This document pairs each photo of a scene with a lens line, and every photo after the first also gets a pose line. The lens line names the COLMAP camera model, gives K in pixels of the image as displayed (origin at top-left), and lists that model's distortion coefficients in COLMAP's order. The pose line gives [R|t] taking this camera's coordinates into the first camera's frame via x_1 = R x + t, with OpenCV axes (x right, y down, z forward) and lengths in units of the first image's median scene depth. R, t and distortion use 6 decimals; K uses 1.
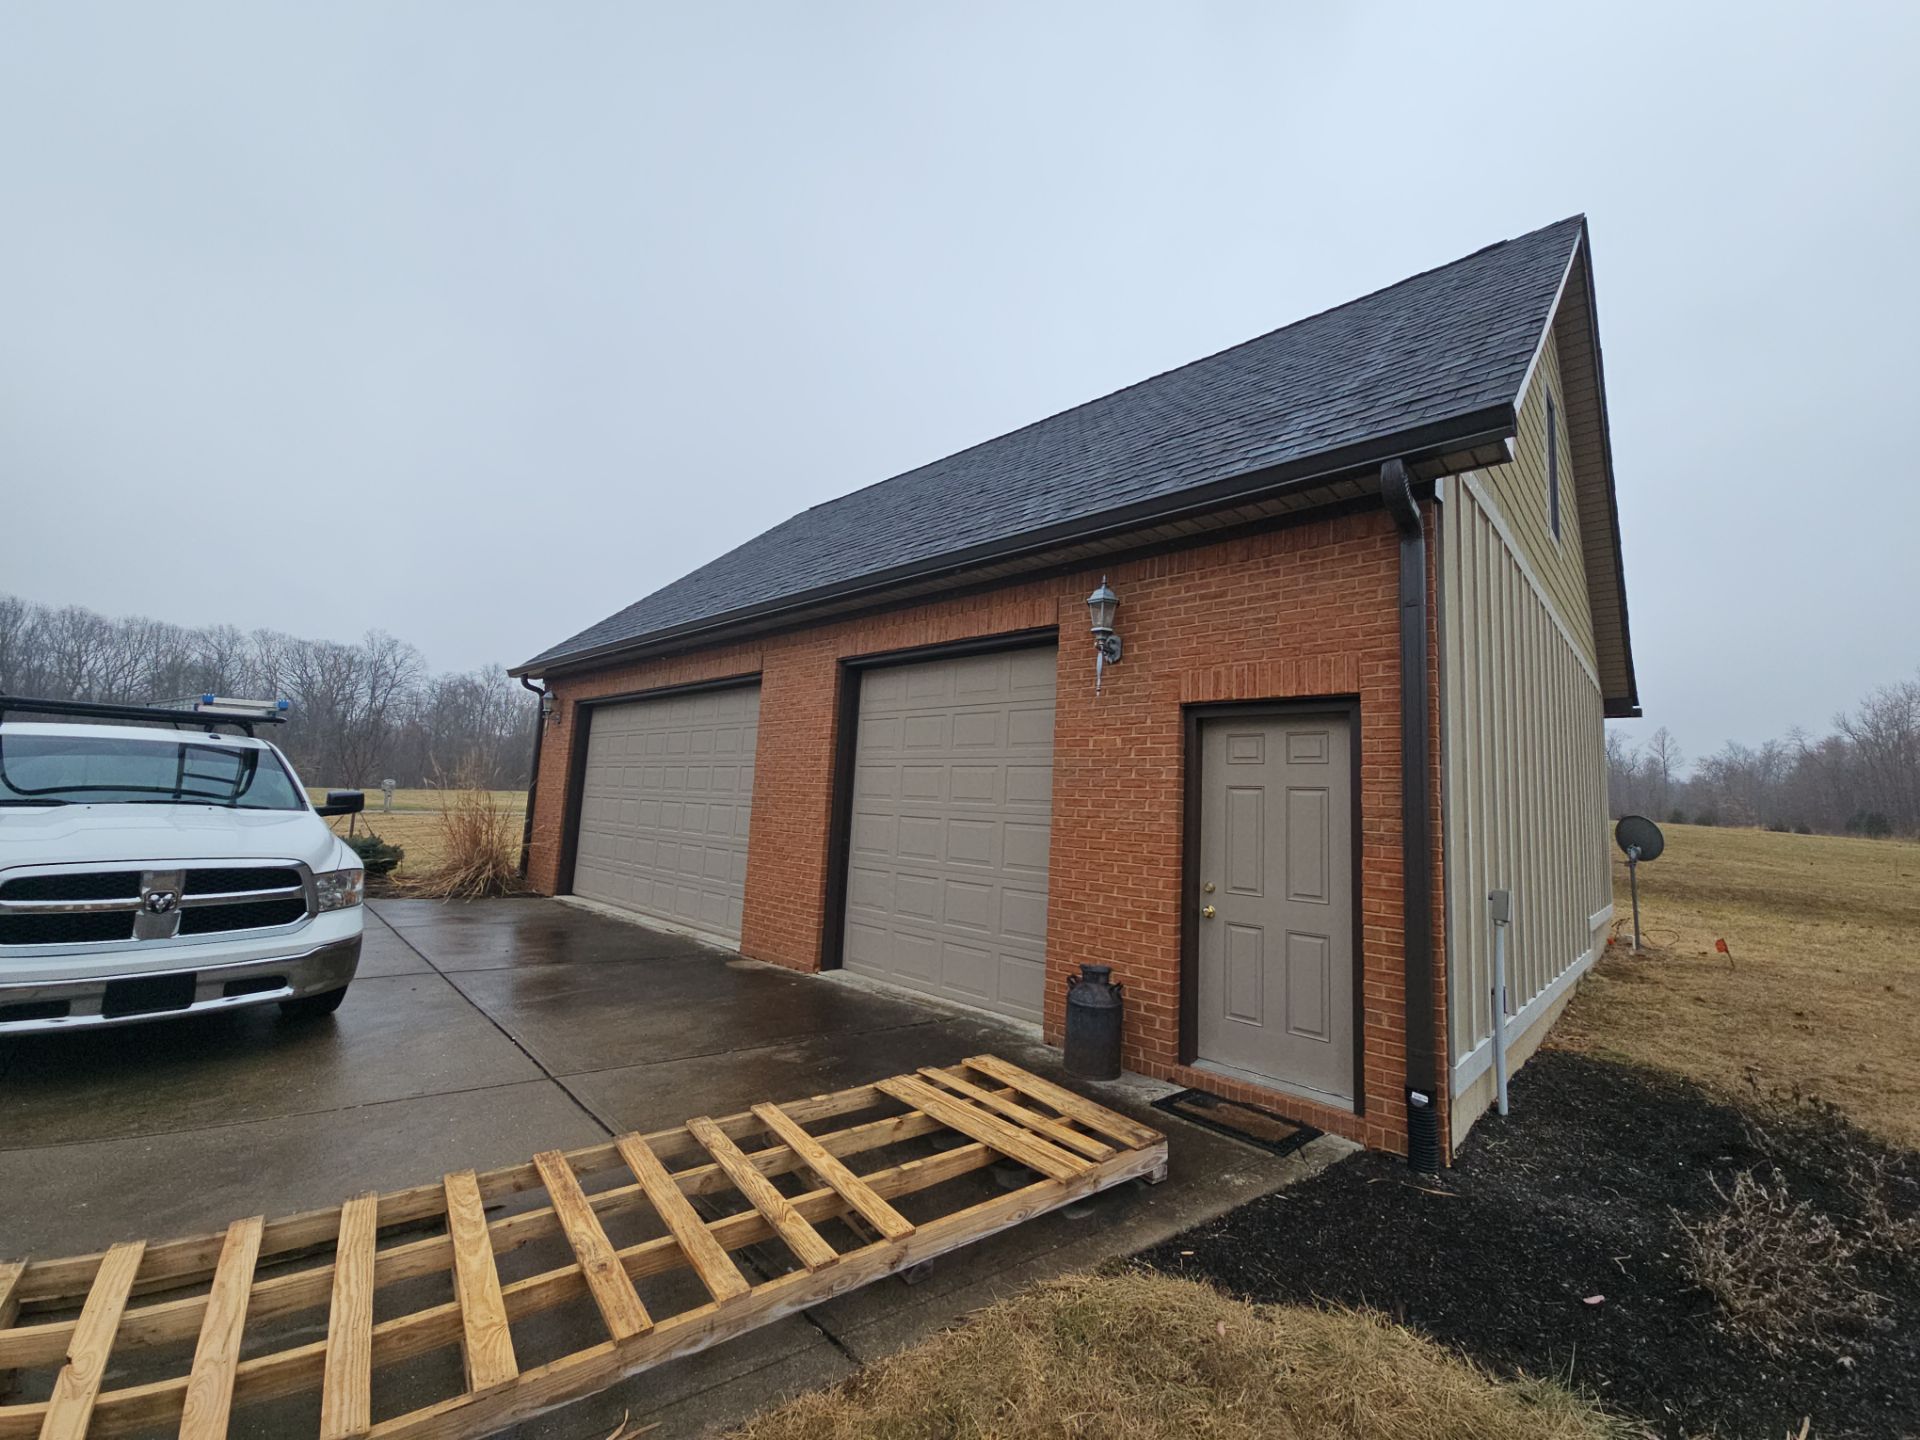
lens RADIAL K [[786.8, 0, 972.8], [0, 786.8, 715.6], [0, 0, 1]] dist [0.025380, -0.017381]
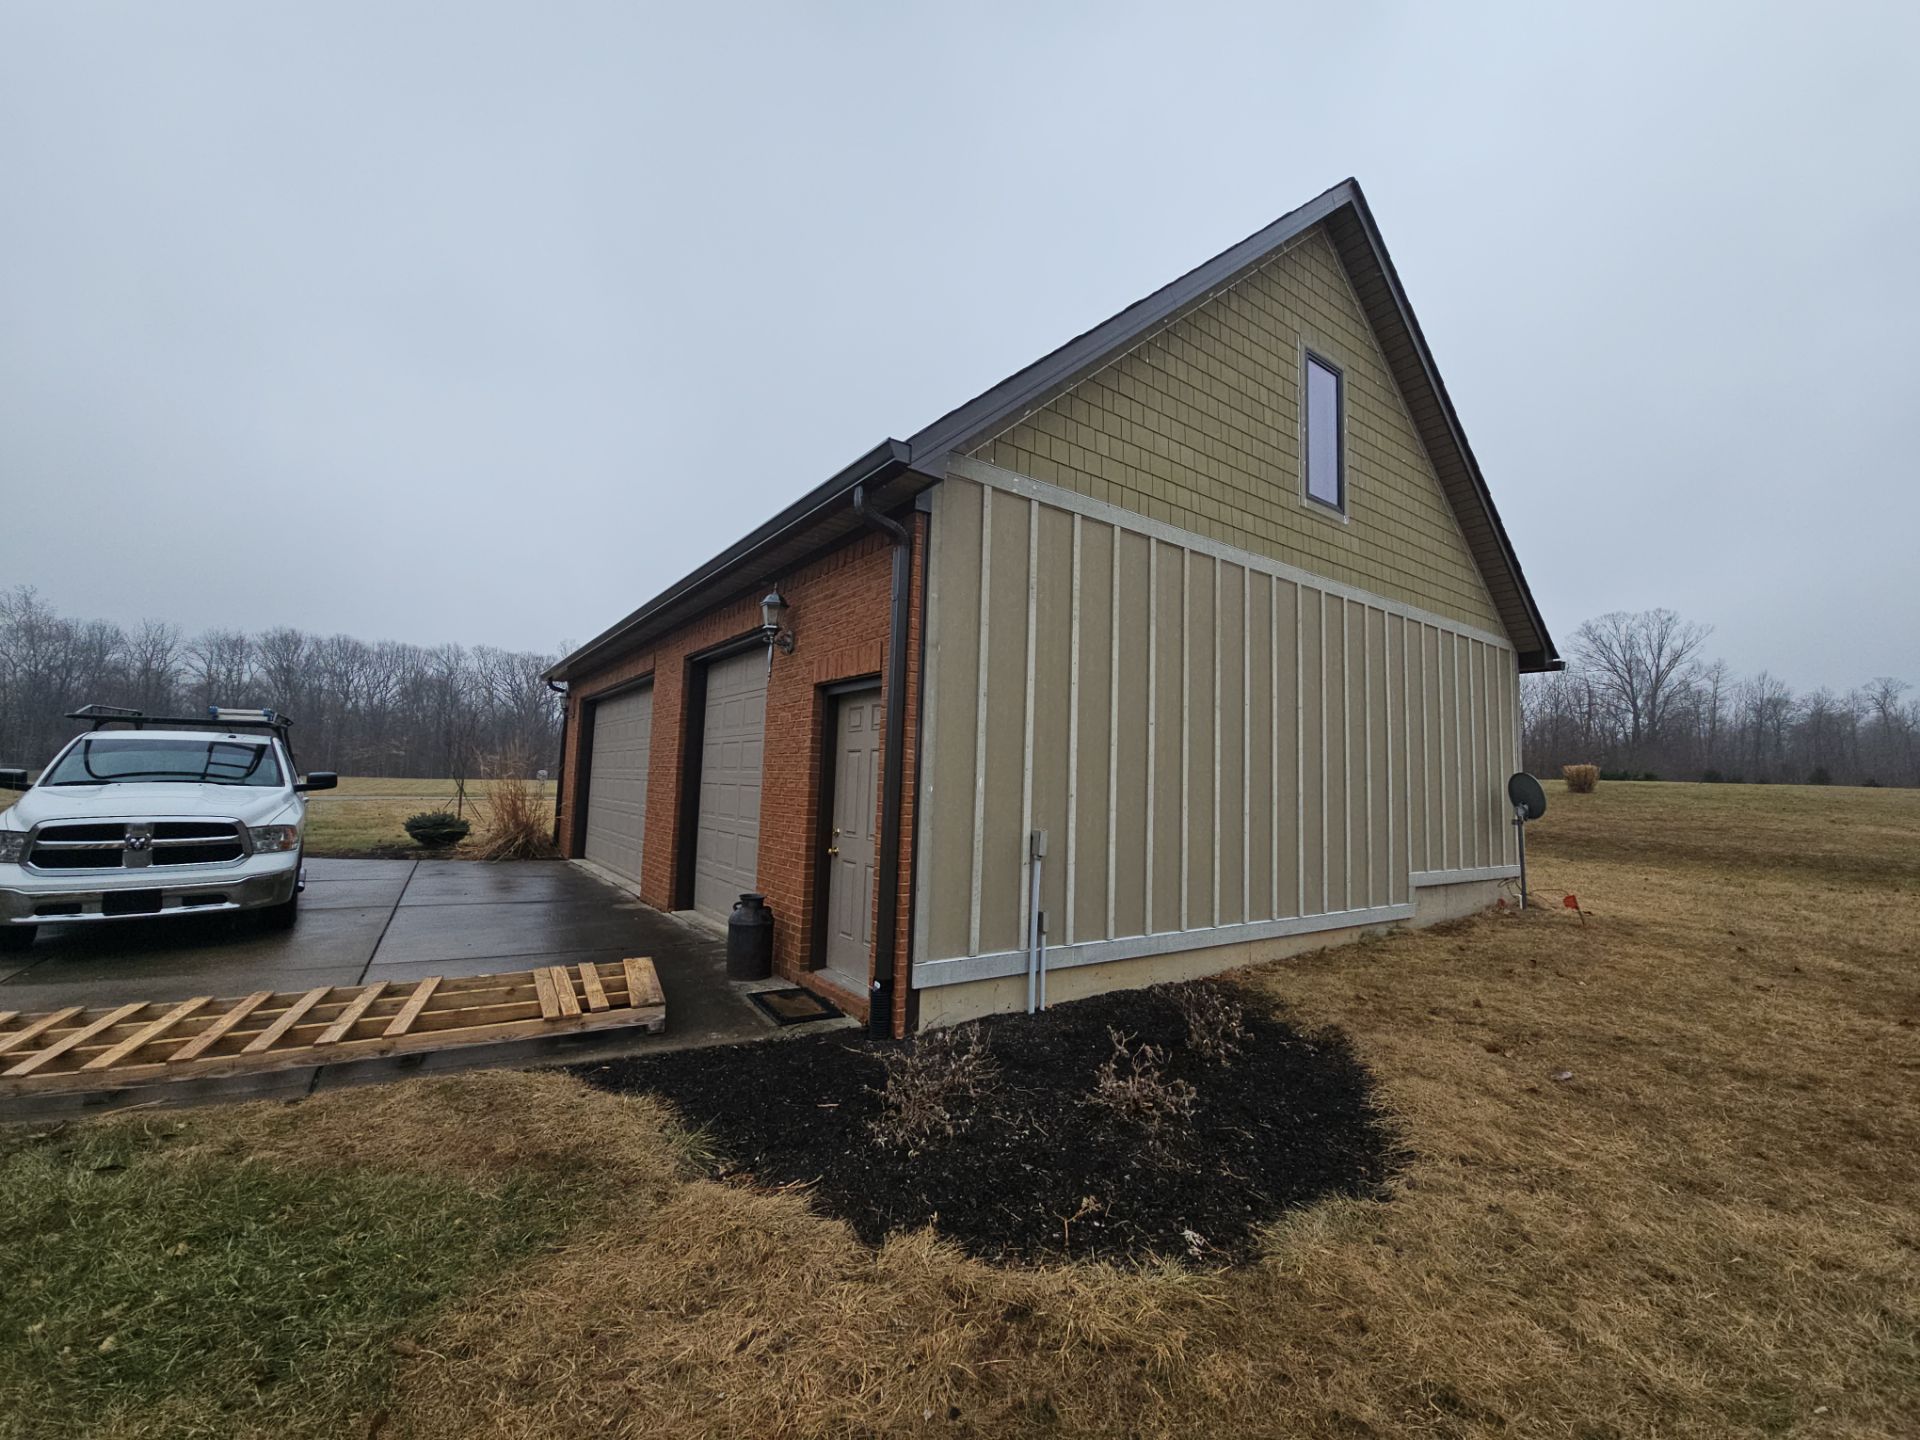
lens RADIAL K [[792.3, 0, 973.7], [0, 792.3, 718.7], [0, 0, 1]] dist [0.011380, -0.008529]
pose [[0.980456, -0.035647, -0.193482, 0.630406], [0.040974, 0.998881, 0.023599, 0.015991], [0.192424, -0.031066, 0.980820, -0.142575]]
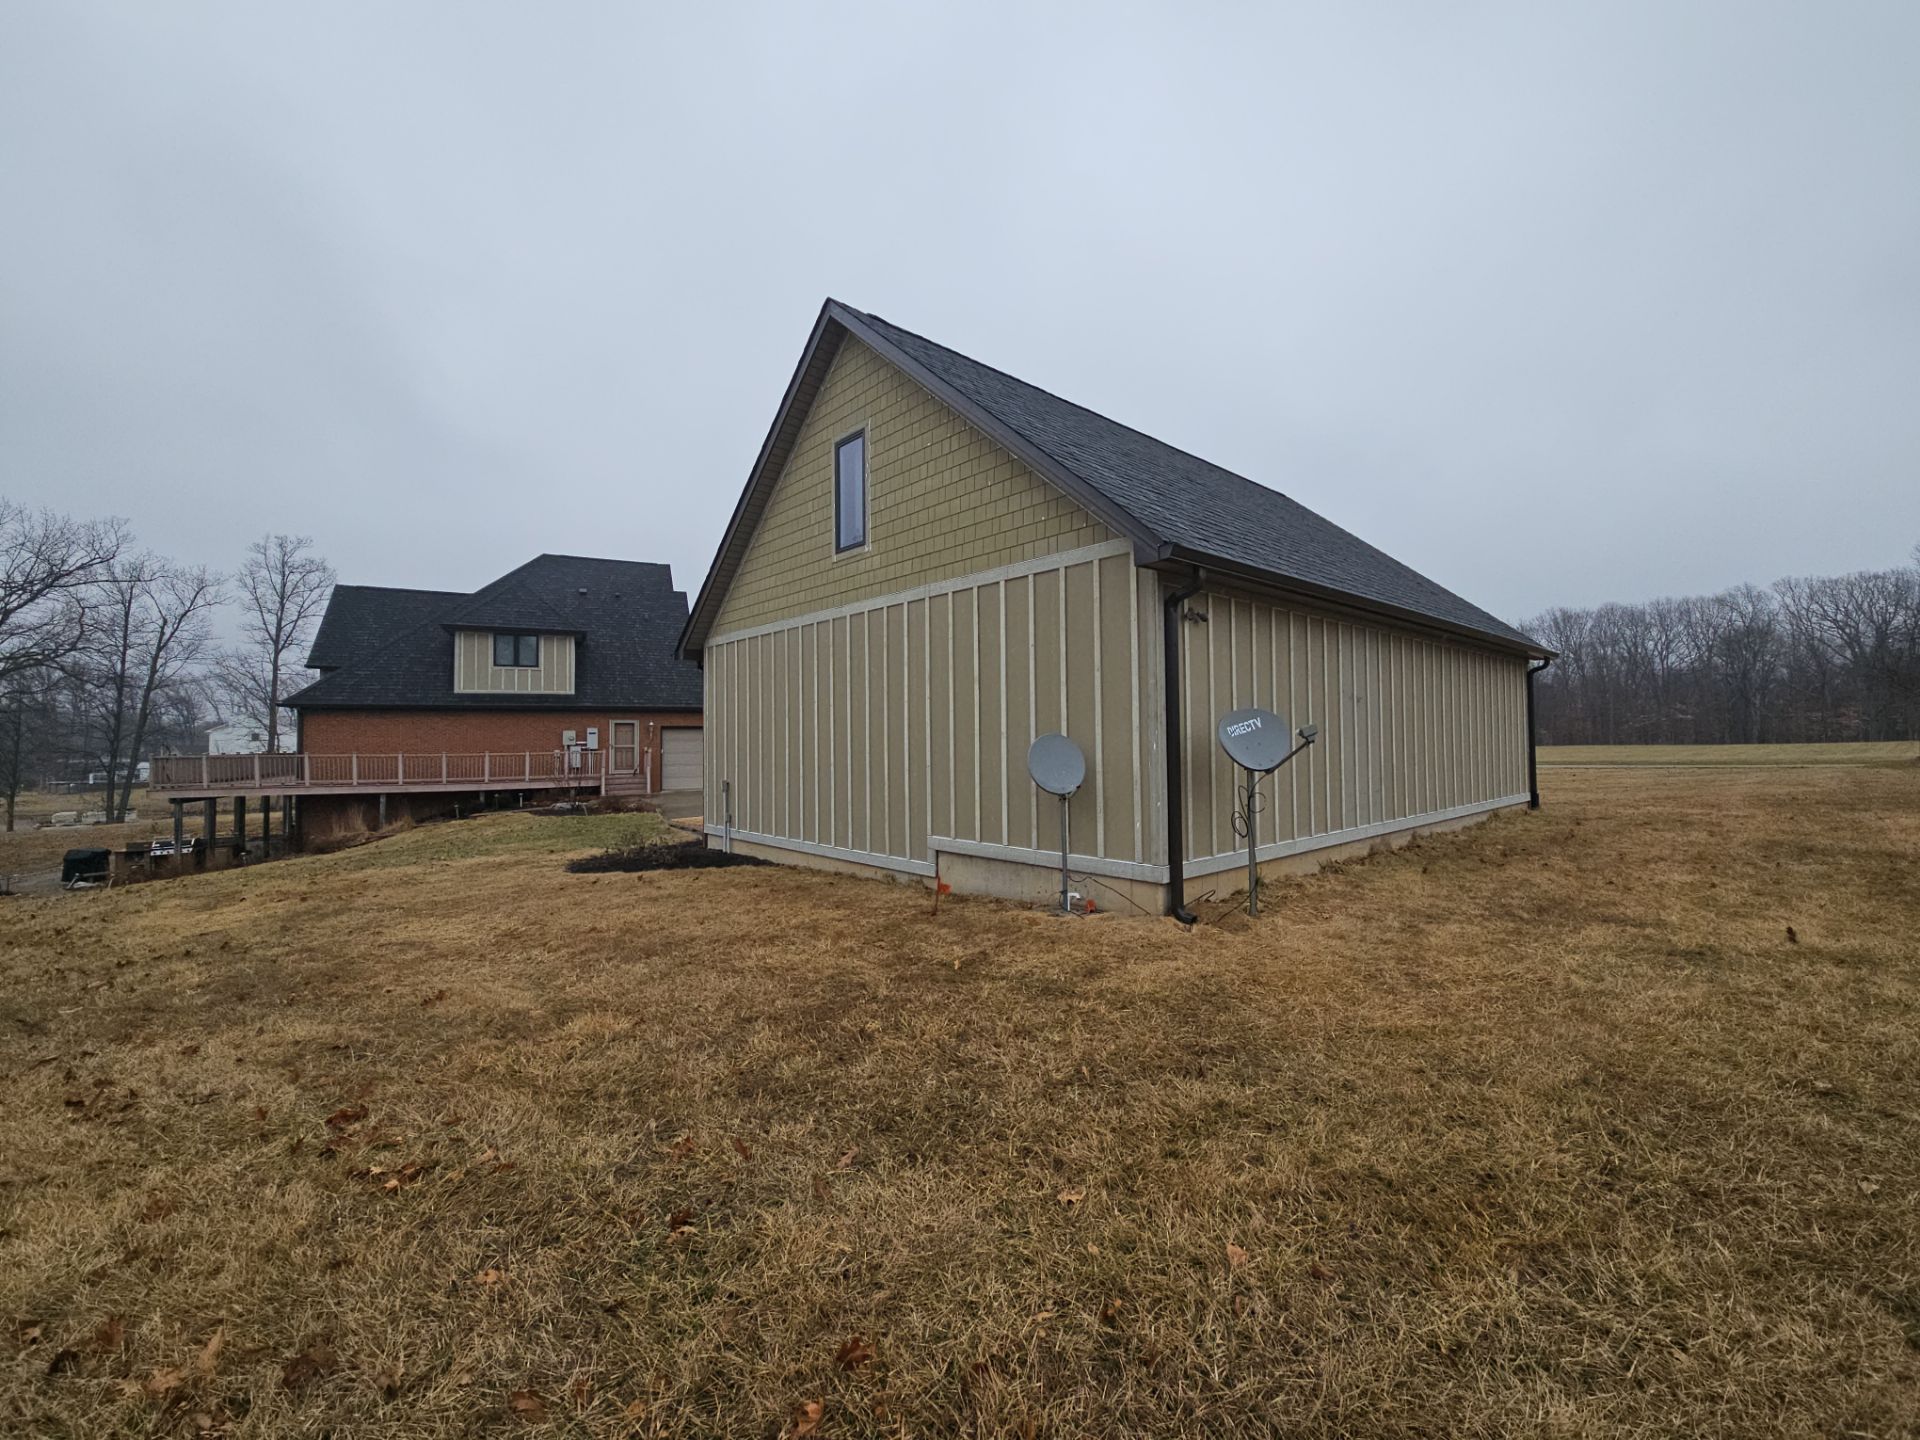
lens RADIAL K [[792.3, 0, 973.7], [0, 792.3, 718.7], [0, 0, 1]] dist [0.011380, -0.008529]
pose [[-0.104586, -0.073424, -0.991802, 2.684161], [0.128586, 0.987902, -0.086695, 0.282115], [0.986168, -0.136599, -0.093879, 1.688302]]
